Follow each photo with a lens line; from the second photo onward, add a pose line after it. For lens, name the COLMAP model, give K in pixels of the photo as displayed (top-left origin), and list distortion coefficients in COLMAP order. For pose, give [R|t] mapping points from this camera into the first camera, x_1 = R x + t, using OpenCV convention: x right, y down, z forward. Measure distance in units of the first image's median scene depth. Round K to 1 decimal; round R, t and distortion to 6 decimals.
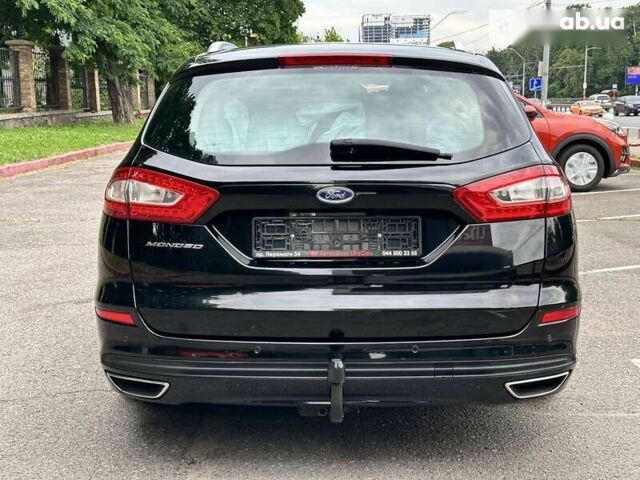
lens RADIAL K [[894.9, 0, 324.1], [0, 894.9, 241.2], [0, 0, 1]] dist [0.141616, 0.000000]
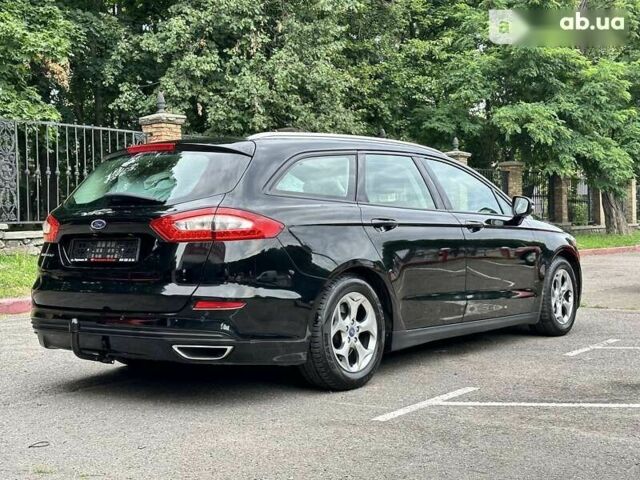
lens RADIAL K [[894.9, 0, 323.9], [0, 894.9, 238.3], [0, 0, 1]] dist [0.141616, 0.000000]
pose [[0.810365, 0.002888, -0.585918, 1.229537], [-0.081280, 0.990874, -0.107532, 0.111561], [0.580260, 0.134764, 0.803204, -0.108054]]
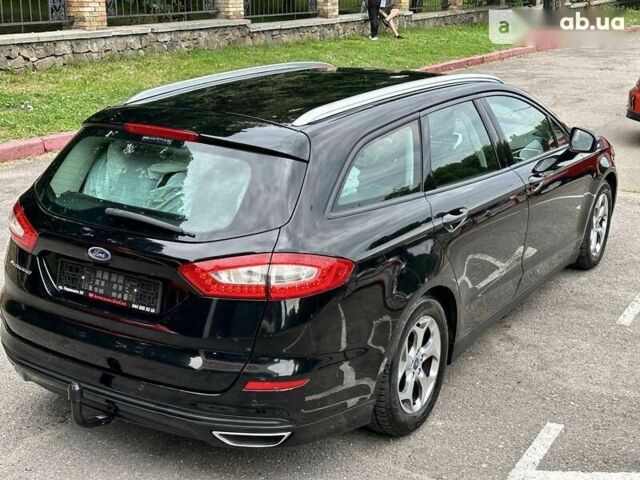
lens RADIAL K [[894.9, 0, 320.3], [0, 894.9, 242.8], [0, 0, 1]] dist [0.141616, 0.000000]
pose [[0.862456, 0.168516, -0.477256, 0.790524], [-0.104365, 0.981892, 0.158100, -0.268702], [0.495256, -0.086546, 0.864425, 0.063079]]
